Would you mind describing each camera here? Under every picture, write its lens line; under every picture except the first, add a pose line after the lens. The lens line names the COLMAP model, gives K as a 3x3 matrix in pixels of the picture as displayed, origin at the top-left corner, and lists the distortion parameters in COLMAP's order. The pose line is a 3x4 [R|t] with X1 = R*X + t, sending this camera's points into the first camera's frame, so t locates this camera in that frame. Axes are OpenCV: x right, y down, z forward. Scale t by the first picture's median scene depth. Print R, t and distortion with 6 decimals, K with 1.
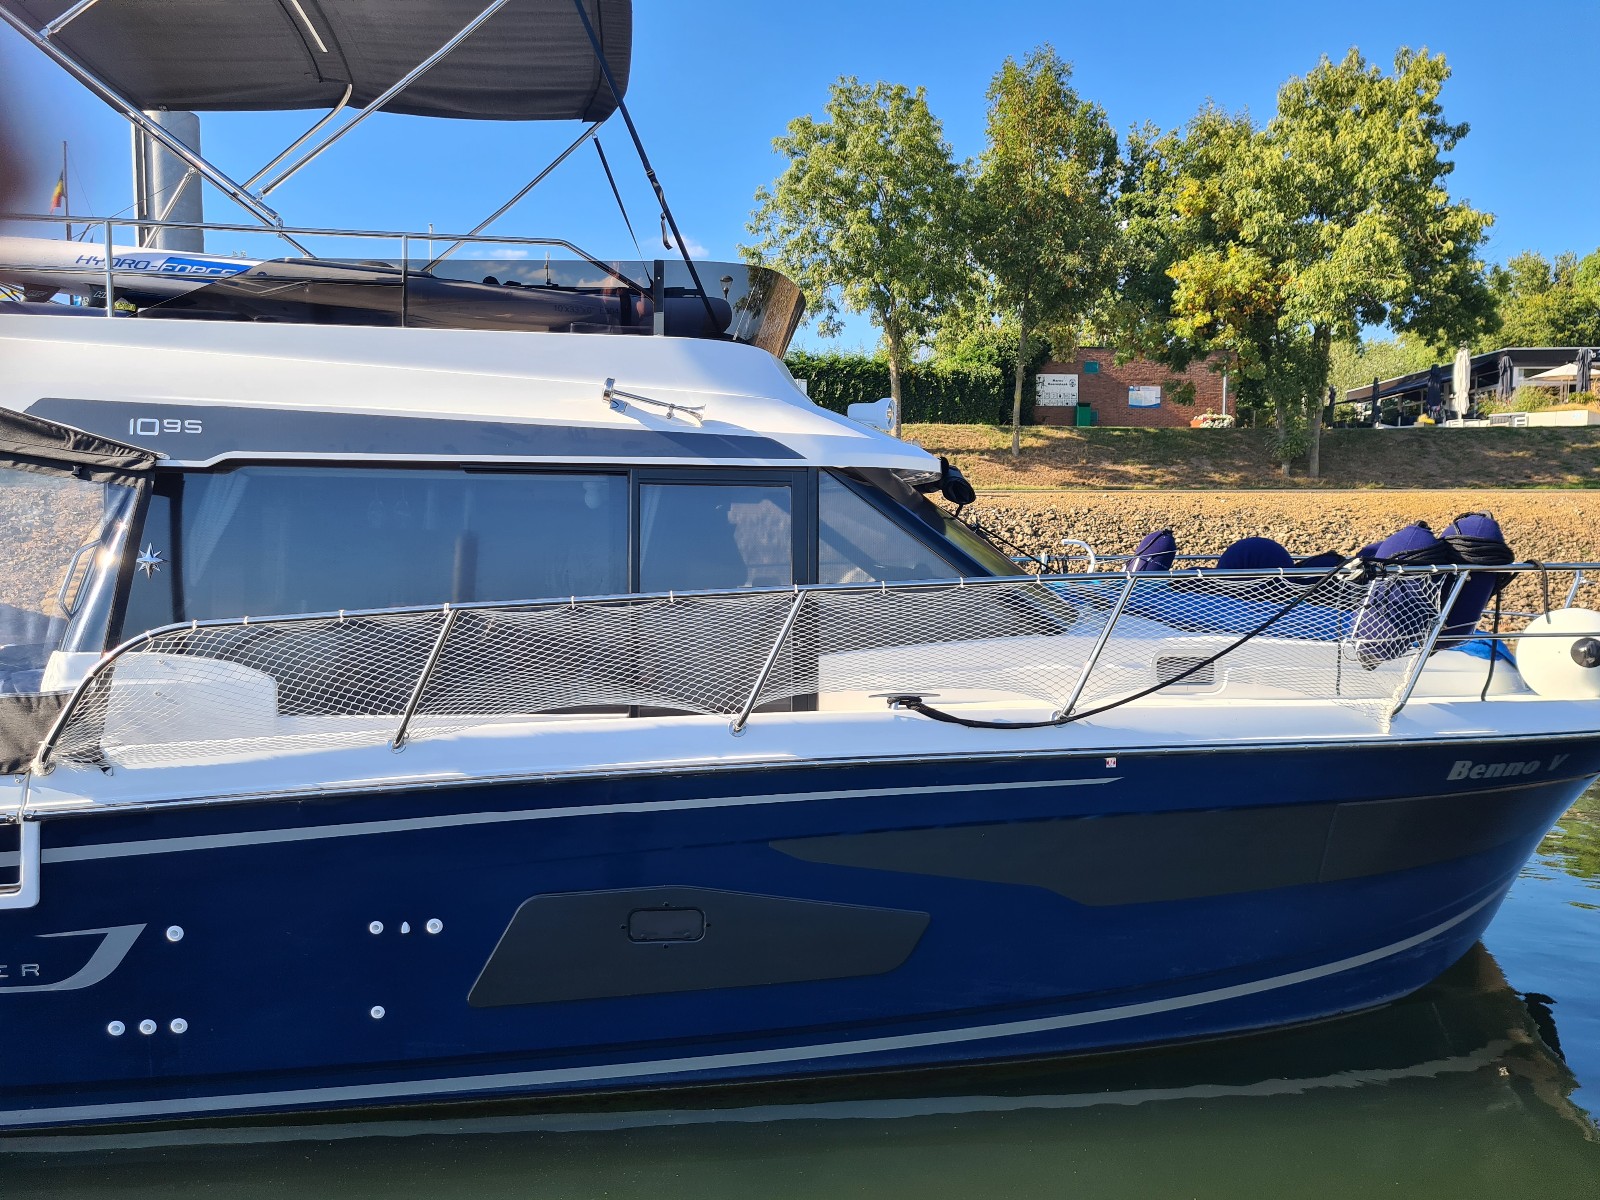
lens RADIAL K [[1240.8, 0, 784.7], [0, 1240.8, 610.2], [0, 0, 1]] dist [0.073738, -0.041207]
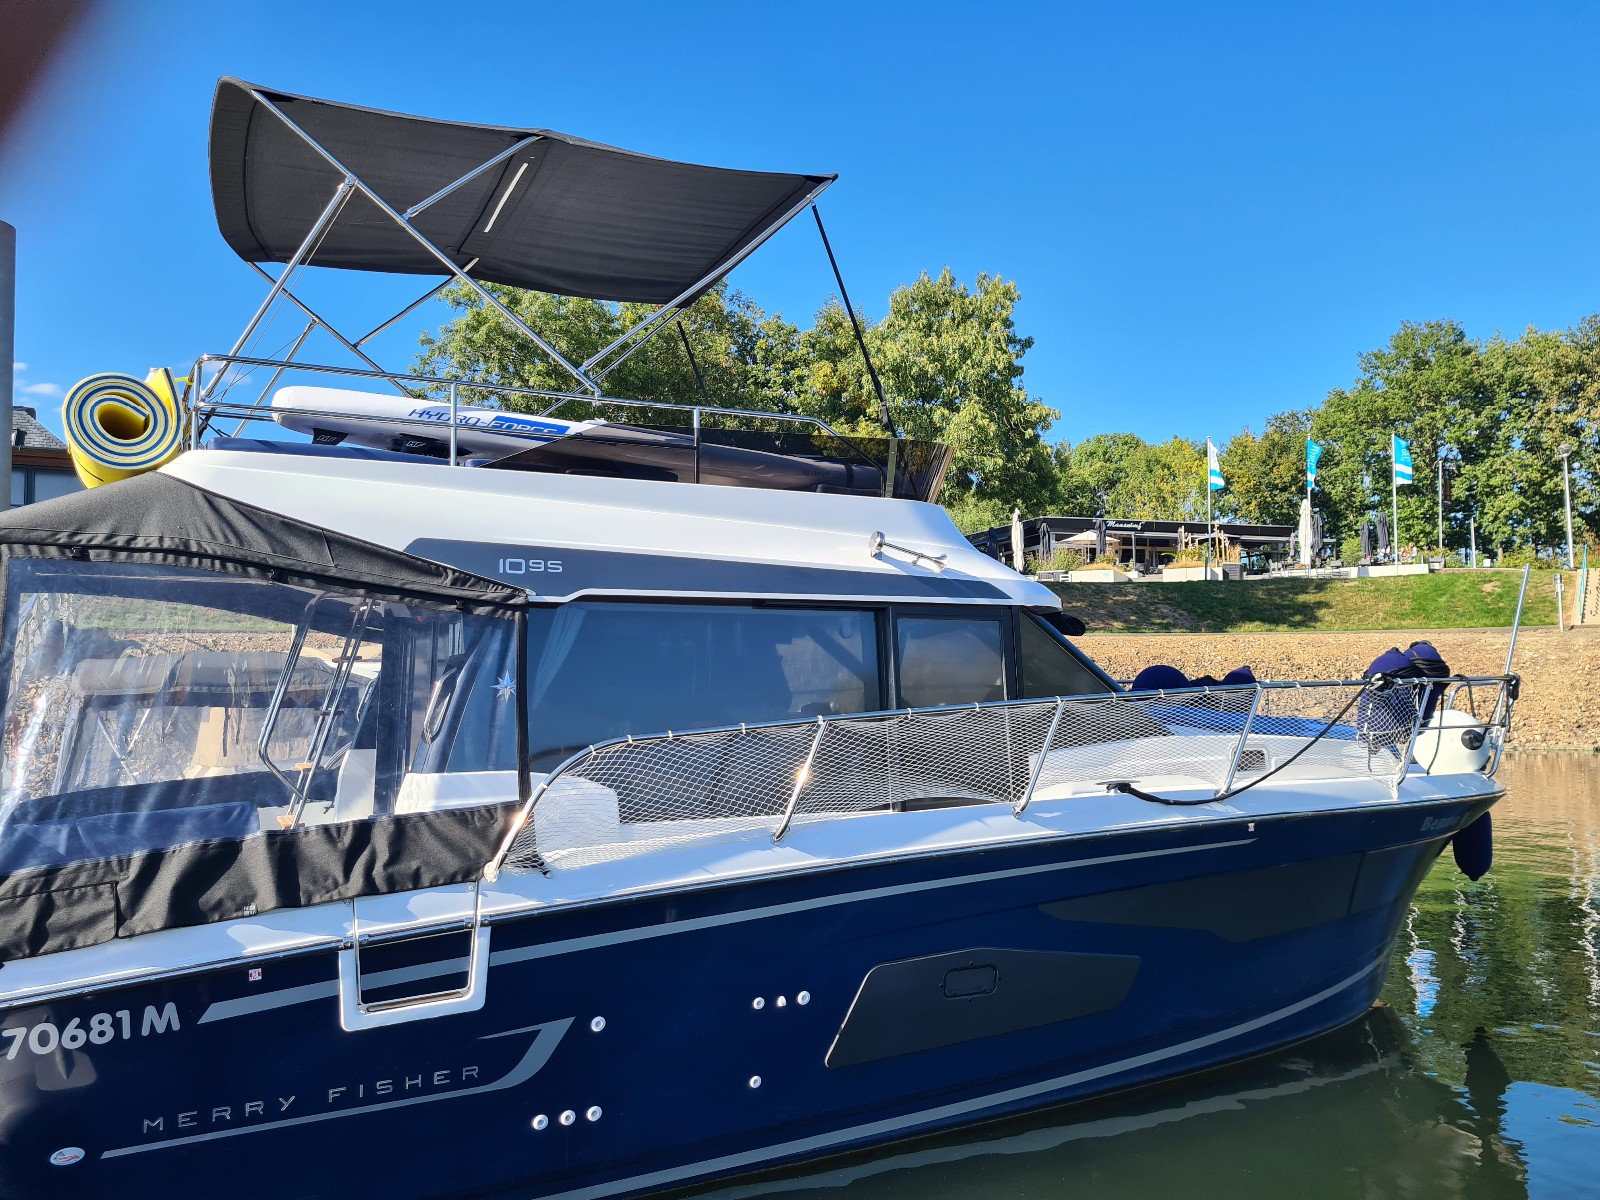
lens RADIAL K [[1240.8, 0, 795.7], [0, 1240.8, 599.6], [0, 0, 1]] dist [0.073738, -0.041207]
pose [[0.938799, 0.010626, 0.344301, -0.619963], [0.031626, 0.992644, -0.116868, 0.019969], [-0.343010, 0.120605, 0.931557, -0.104575]]
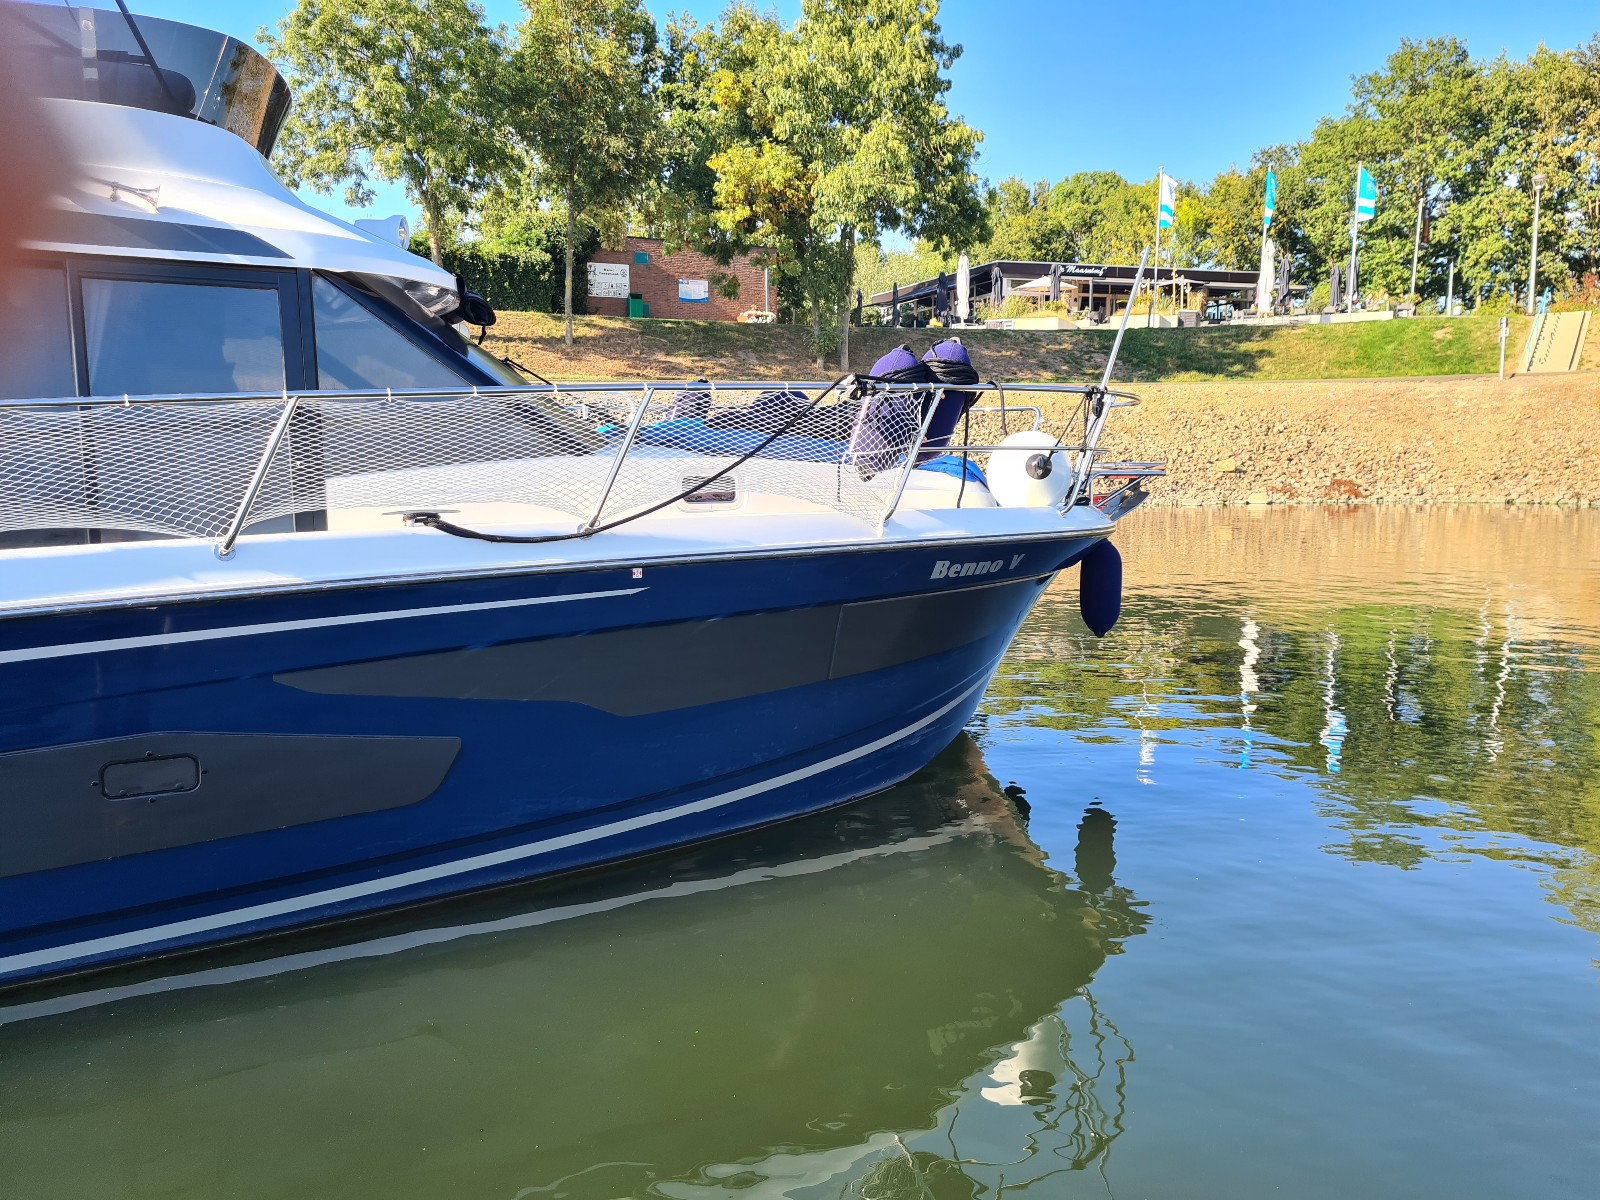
lens RADIAL K [[1240.8, 0, 804.7], [0, 1240.8, 604.0], [0, 0, 1]] dist [0.073738, -0.041207]
pose [[0.935503, -0.054023, 0.349163, 0.030570], [0.028207, 0.996506, 0.078609, 0.066334], [-0.352190, -0.063690, 0.933759, 0.001430]]
